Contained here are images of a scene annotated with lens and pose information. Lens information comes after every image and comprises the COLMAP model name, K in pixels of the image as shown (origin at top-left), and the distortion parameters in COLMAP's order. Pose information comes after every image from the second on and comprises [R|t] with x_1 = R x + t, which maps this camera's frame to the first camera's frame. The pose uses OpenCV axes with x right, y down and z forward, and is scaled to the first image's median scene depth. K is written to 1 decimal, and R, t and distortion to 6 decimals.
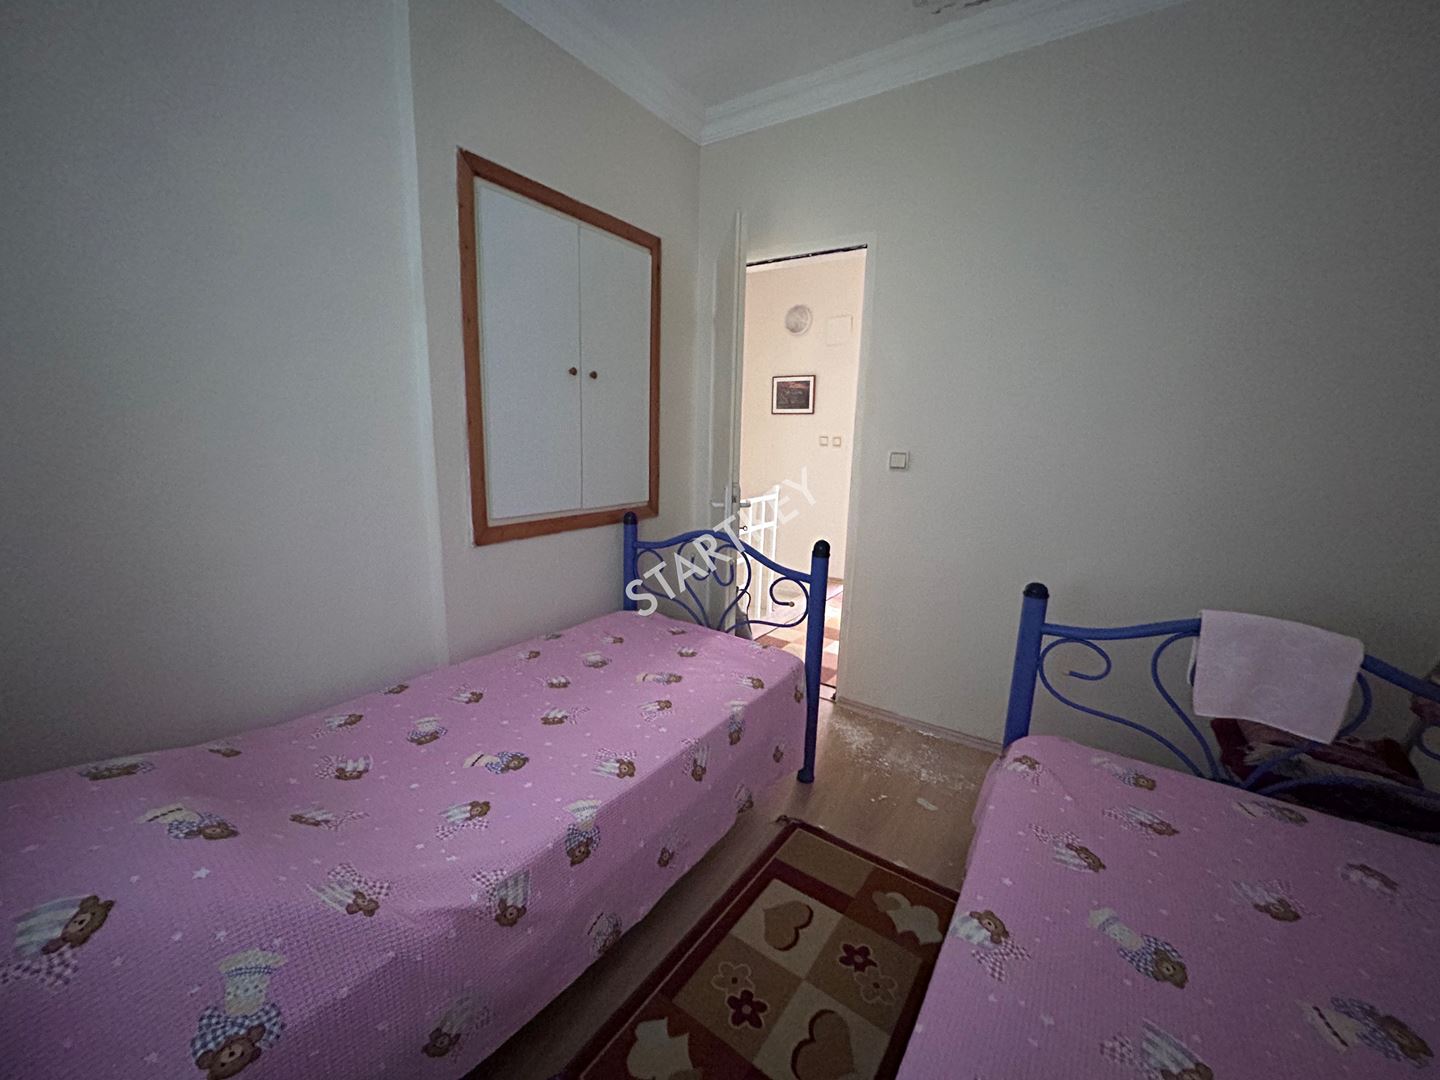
lens RADIAL K [[583.0, 0, 714.8], [0, 583.0, 540.6], [0, 0, 1]] dist [0.003039, -0.000224]
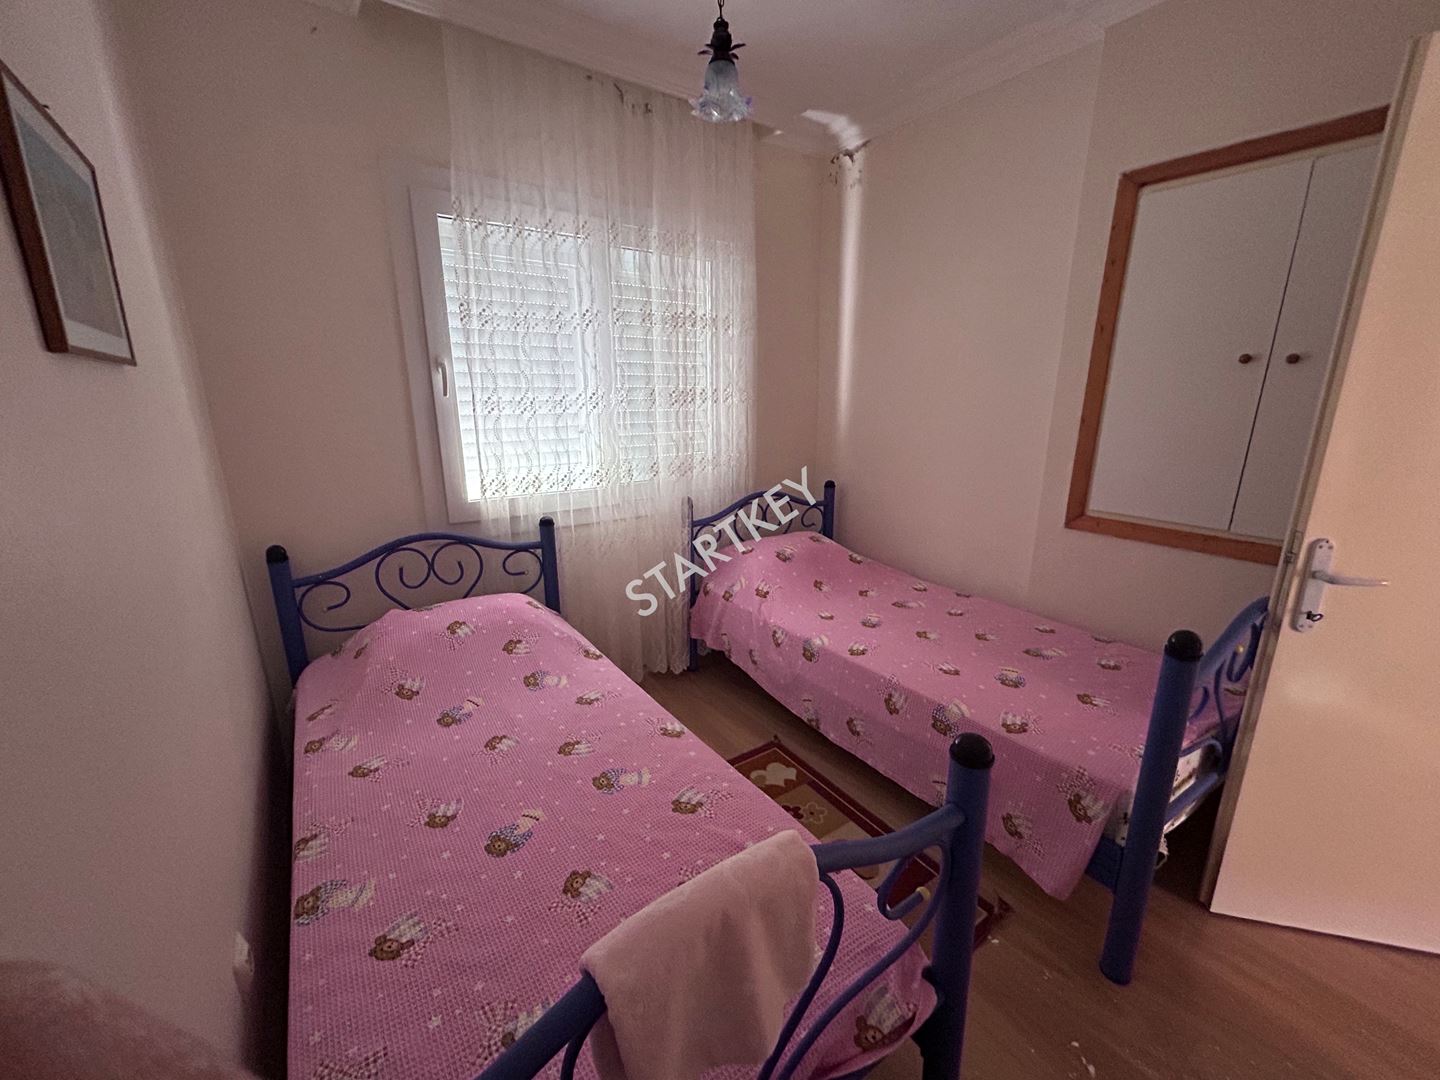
lens RADIAL K [[583.0, 0, 718.8], [0, 583.0, 534.1], [0, 0, 1]] dist [0.003039, -0.000224]
pose [[-0.350371, 0.205713, -0.913741, 1.146296], [-0.183000, 0.941743, 0.282188, -0.227602], [0.918559, 0.266085, -0.292314, 0.916758]]
